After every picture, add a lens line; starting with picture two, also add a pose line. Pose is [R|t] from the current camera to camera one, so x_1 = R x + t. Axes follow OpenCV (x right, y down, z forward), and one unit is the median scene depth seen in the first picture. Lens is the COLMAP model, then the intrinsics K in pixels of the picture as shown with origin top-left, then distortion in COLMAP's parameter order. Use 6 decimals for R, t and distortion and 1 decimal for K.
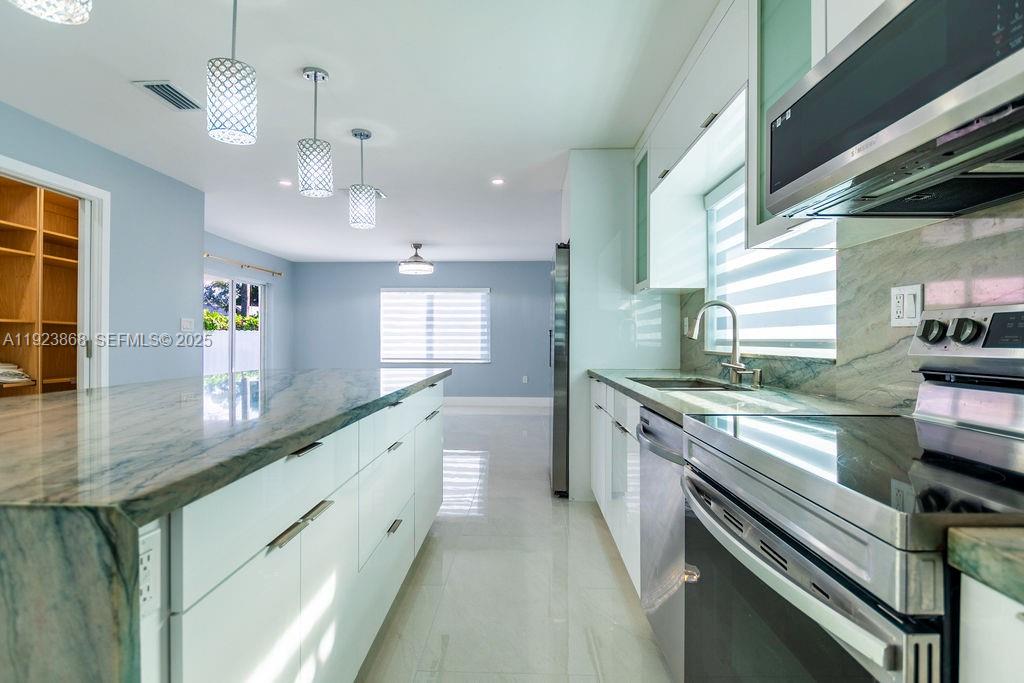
lens RADIAL K [[523.0, 0, 506.0], [0, 523.0, 342.8], [0, 0, 1]] dist [-0.002837, -0.000864]
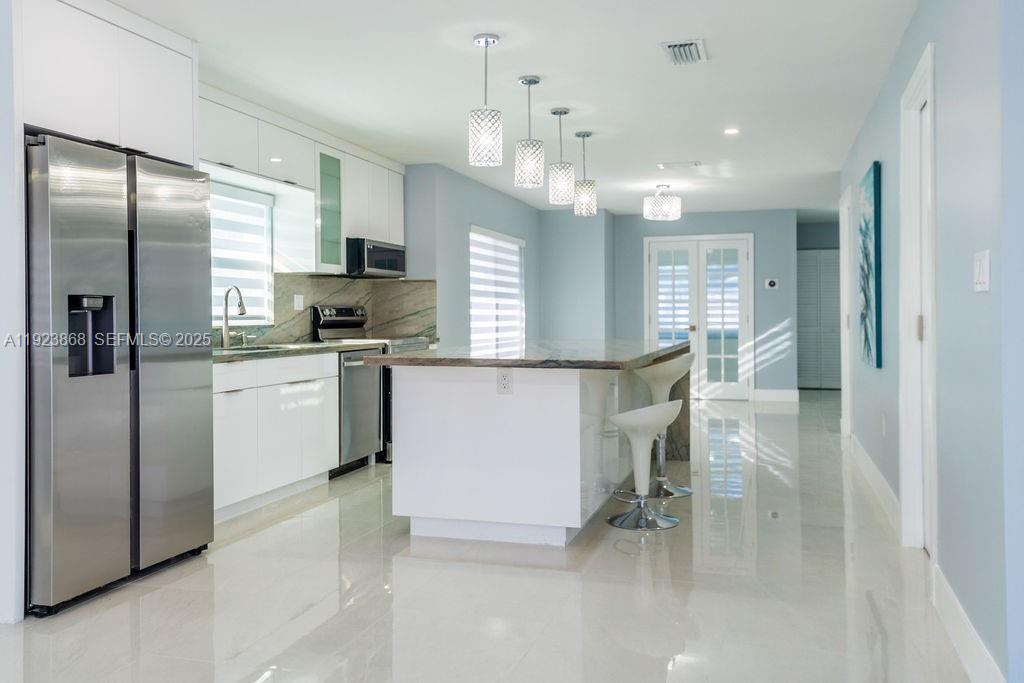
lens RADIAL K [[855.5, 0, 518.9], [0, 855.5, 315.3], [0, 0, 1]] dist [0.067945, -0.003546]
pose [[-0.967182, 0.000799, 0.254082, -0.576783], [0.002623, 0.999973, 0.006841, -0.012815], [-0.254070, 0.007283, -0.967158, 1.986136]]
